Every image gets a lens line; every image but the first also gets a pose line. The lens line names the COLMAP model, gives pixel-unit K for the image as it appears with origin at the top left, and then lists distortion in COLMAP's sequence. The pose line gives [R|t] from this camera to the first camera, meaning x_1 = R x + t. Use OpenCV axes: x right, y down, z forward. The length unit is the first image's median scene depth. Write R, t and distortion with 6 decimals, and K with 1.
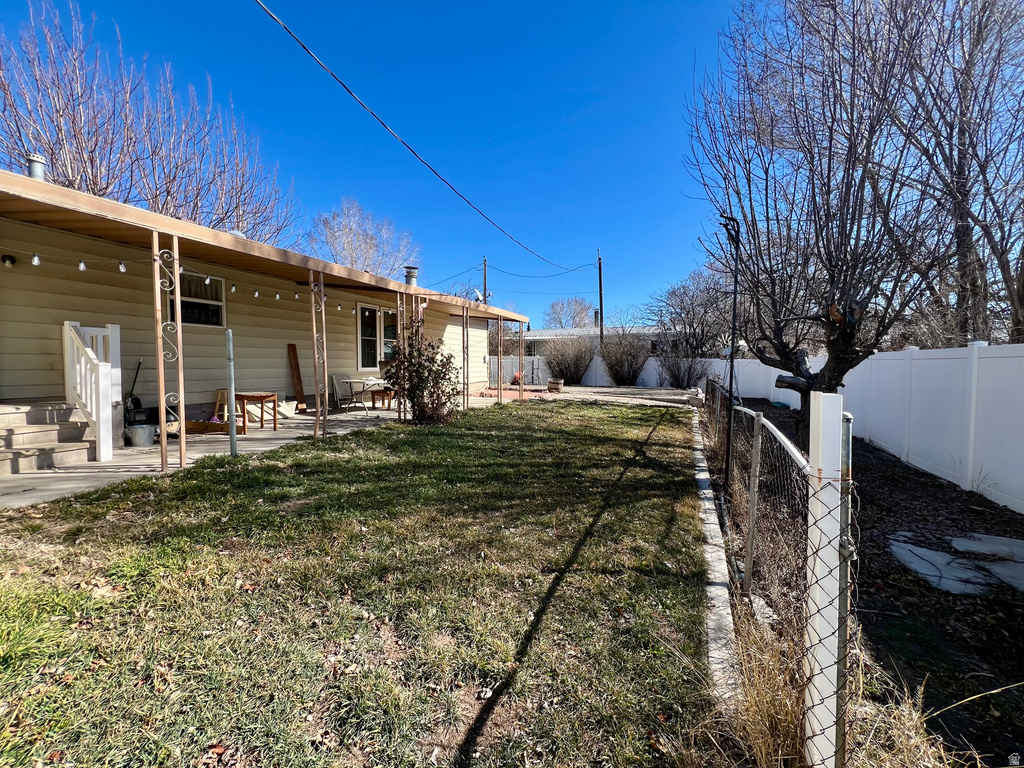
lens RADIAL K [[415.2, 0, 507.6], [0, 415.2, 380.7], [0, 0, 1]] dist [-0.011635, 0.000081]
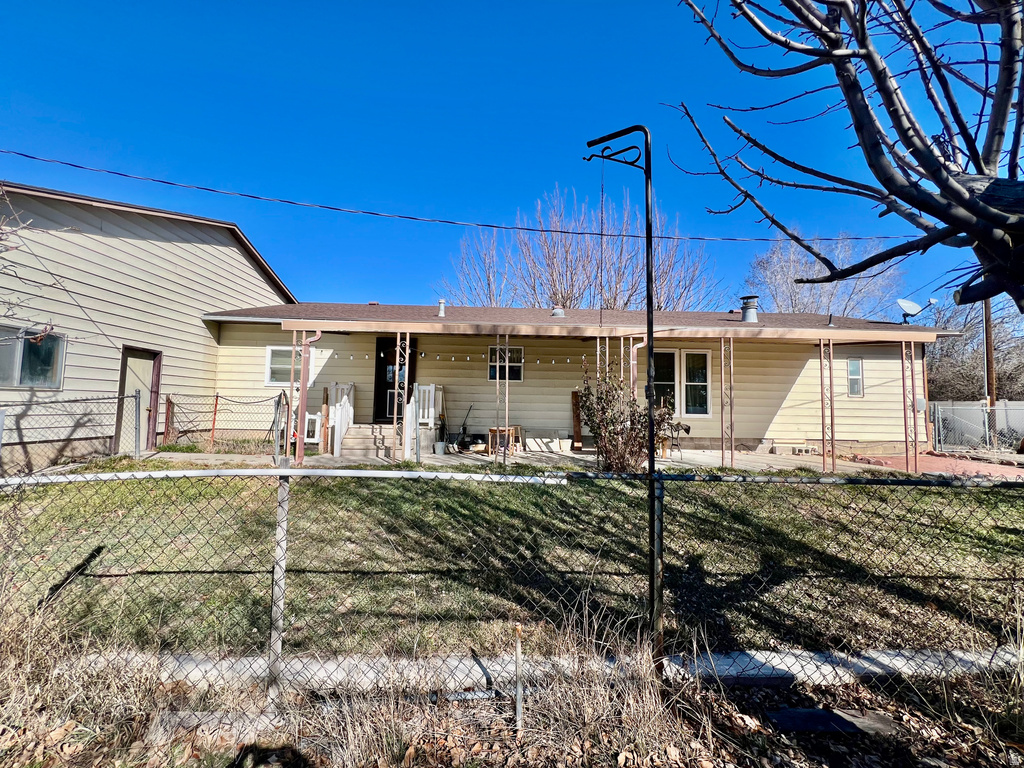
lens RADIAL K [[415.2, 0, 510.8], [0, 415.2, 383.8], [0, 0, 1]] dist [-0.011635, 0.000081]
pose [[0.413682, -0.047853, -0.909163, 0.565859], [-0.052485, 0.995703, -0.076289, -0.011185], [0.908907, 0.079277, 0.409393, 0.396728]]
